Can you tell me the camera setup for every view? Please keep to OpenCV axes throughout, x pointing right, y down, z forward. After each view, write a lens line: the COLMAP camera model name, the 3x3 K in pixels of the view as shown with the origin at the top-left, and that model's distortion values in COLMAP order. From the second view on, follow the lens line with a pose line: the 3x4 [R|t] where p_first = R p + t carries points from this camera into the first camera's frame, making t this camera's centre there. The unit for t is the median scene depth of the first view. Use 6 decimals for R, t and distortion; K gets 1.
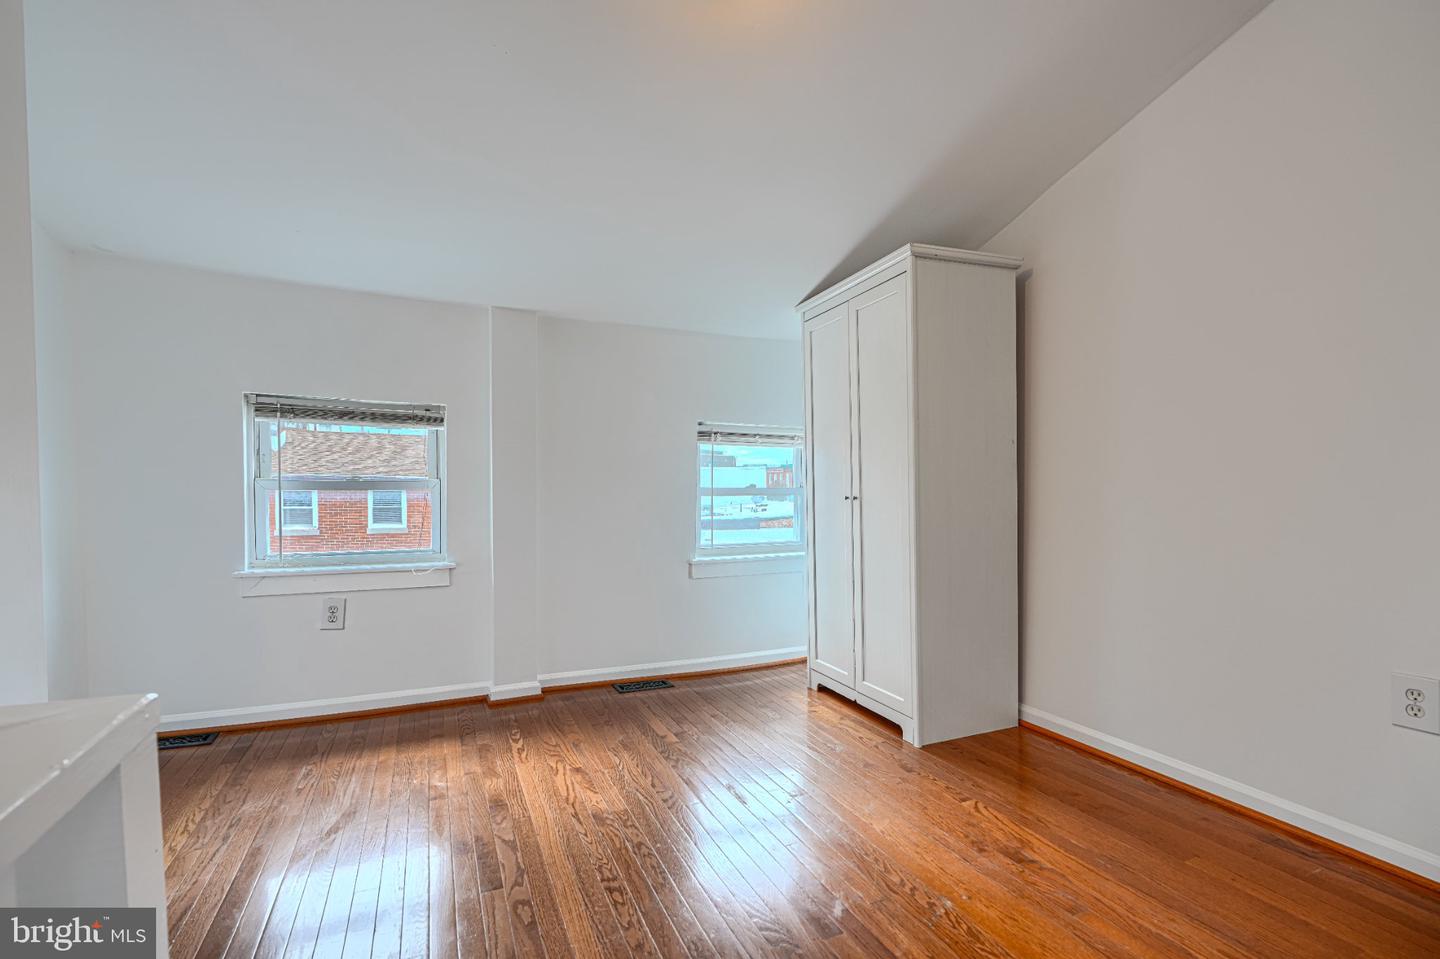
lens RADIAL K [[653.3, 0, 716.4], [0, 653.3, 501.9], [0, 0, 1]] dist [0.000907, -0.000574]
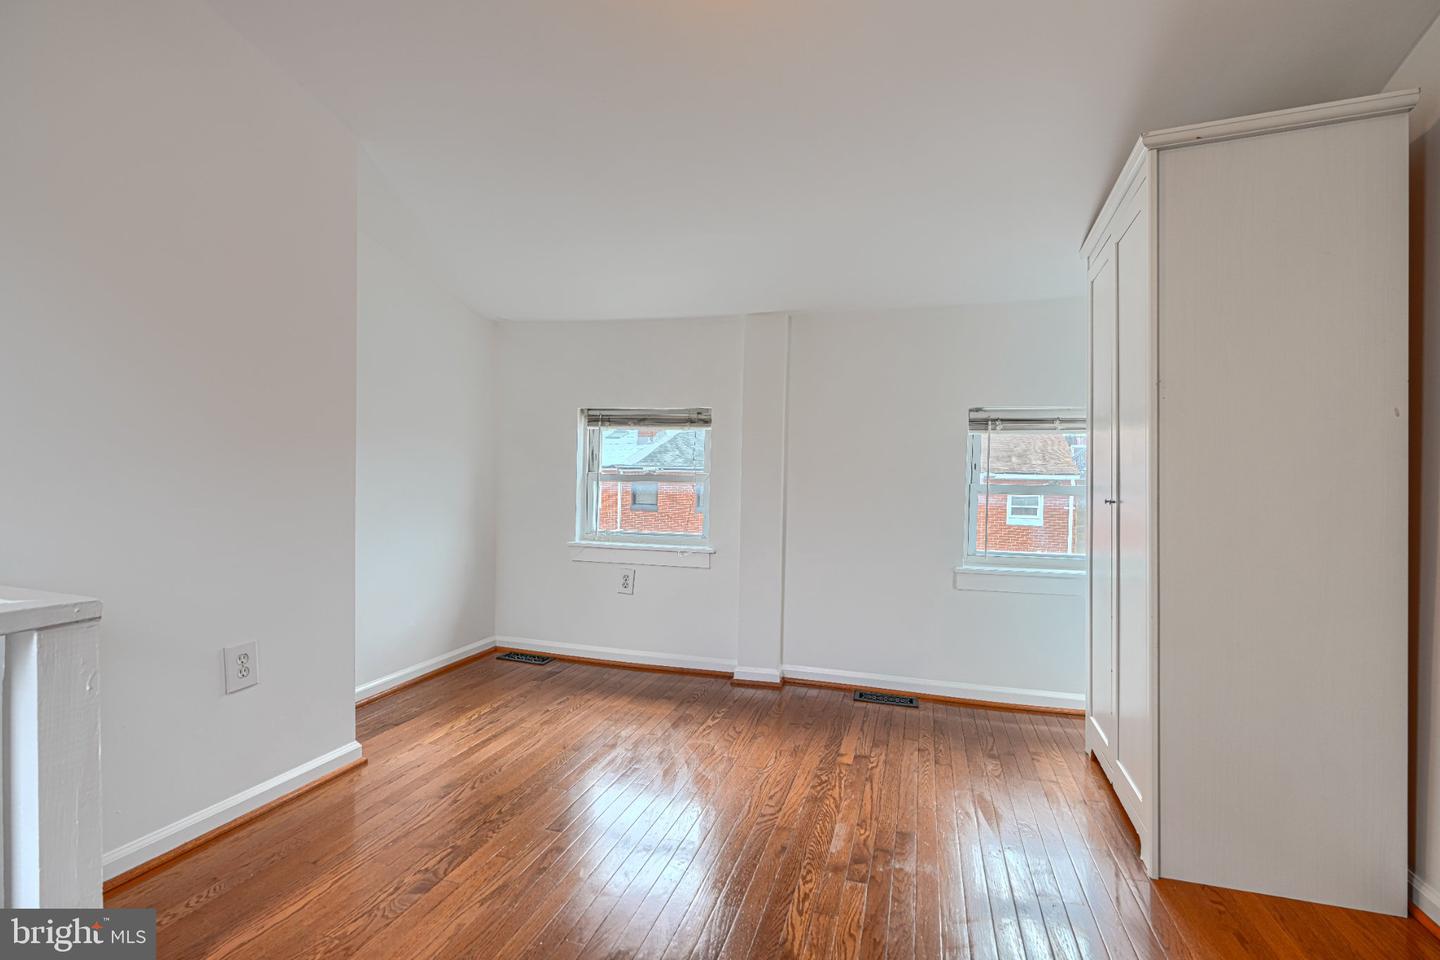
lens RADIAL K [[644.5, 0, 714.5], [0, 644.5, 481.1], [0, 0, 1]] dist [0.001665, -0.000714]
pose [[0.762770, 0.011653, -0.646565, 0.316931], [-0.026908, 0.999544, -0.013729, -0.006362], [0.646109, 0.027870, 0.762736, 0.159582]]
